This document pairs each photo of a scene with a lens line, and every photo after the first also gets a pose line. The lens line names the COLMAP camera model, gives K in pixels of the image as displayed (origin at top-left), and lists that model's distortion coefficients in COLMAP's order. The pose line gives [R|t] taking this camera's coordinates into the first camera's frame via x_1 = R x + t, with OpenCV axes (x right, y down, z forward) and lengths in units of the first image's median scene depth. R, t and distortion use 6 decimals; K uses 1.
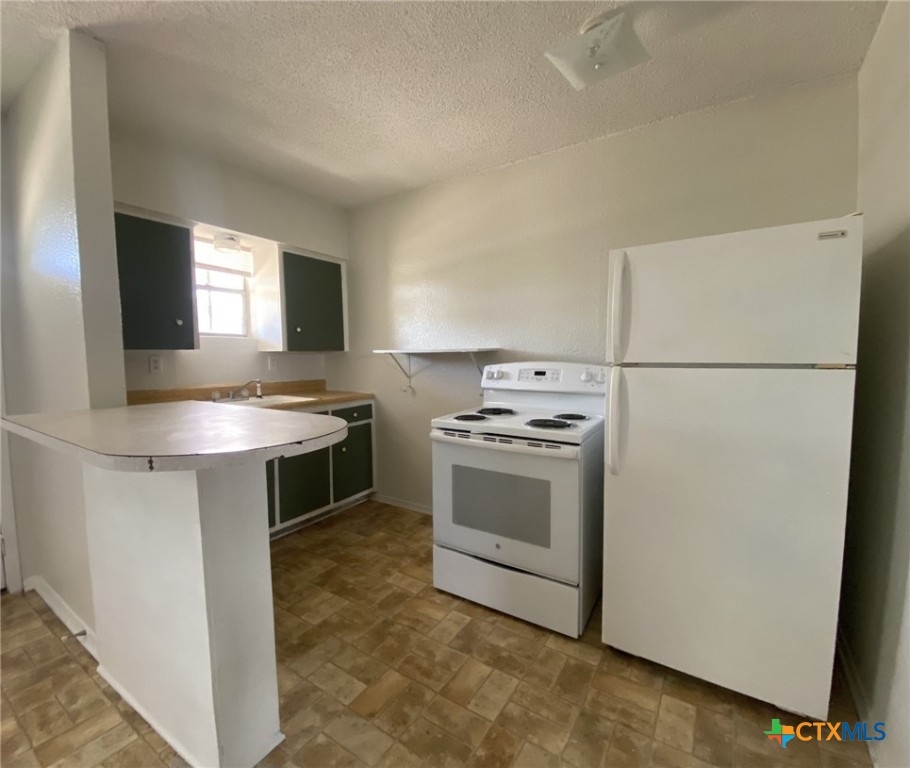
lens RADIAL K [[414.9, 0, 452.5], [0, 414.9, 386.0], [0, 0, 1]] dist [0.013248, 0.000070]
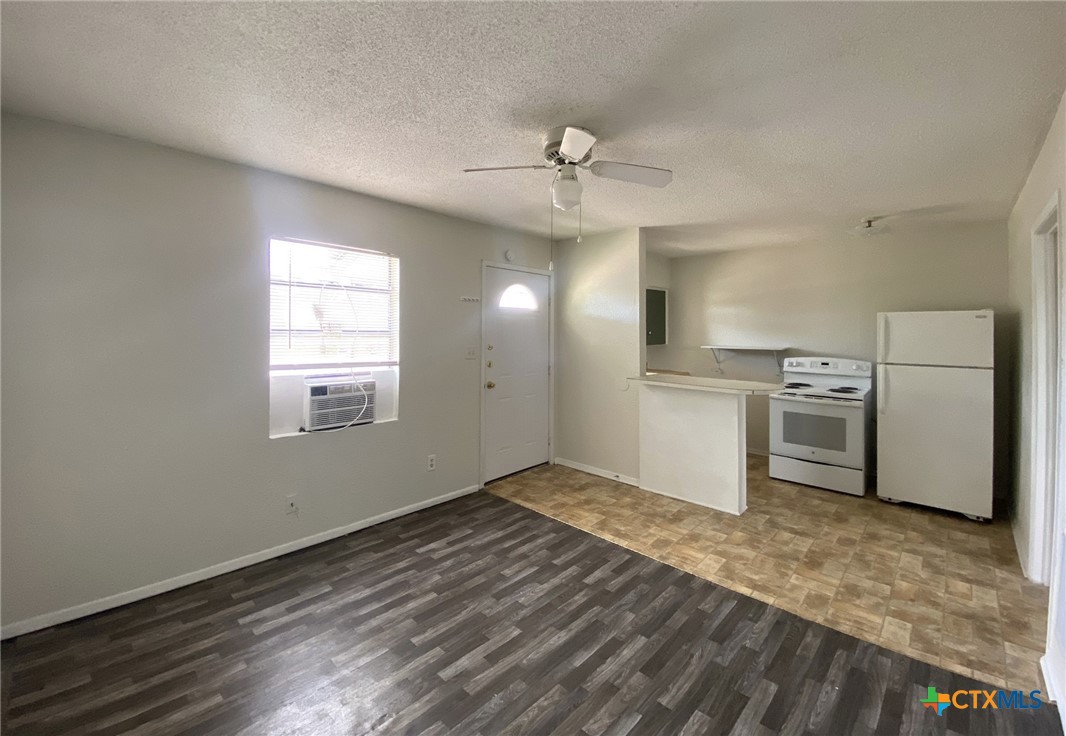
lens RADIAL K [[439.0, 0, 537.2], [0, 439.0, 332.5], [0, 0, 1]] dist [0.000187, -0.011194]
pose [[0.985780, 0.014444, -0.167419, -0.787078], [-0.026338, 0.997266, -0.069043, -0.003216], [0.165964, 0.072471, 0.983465, -1.216191]]
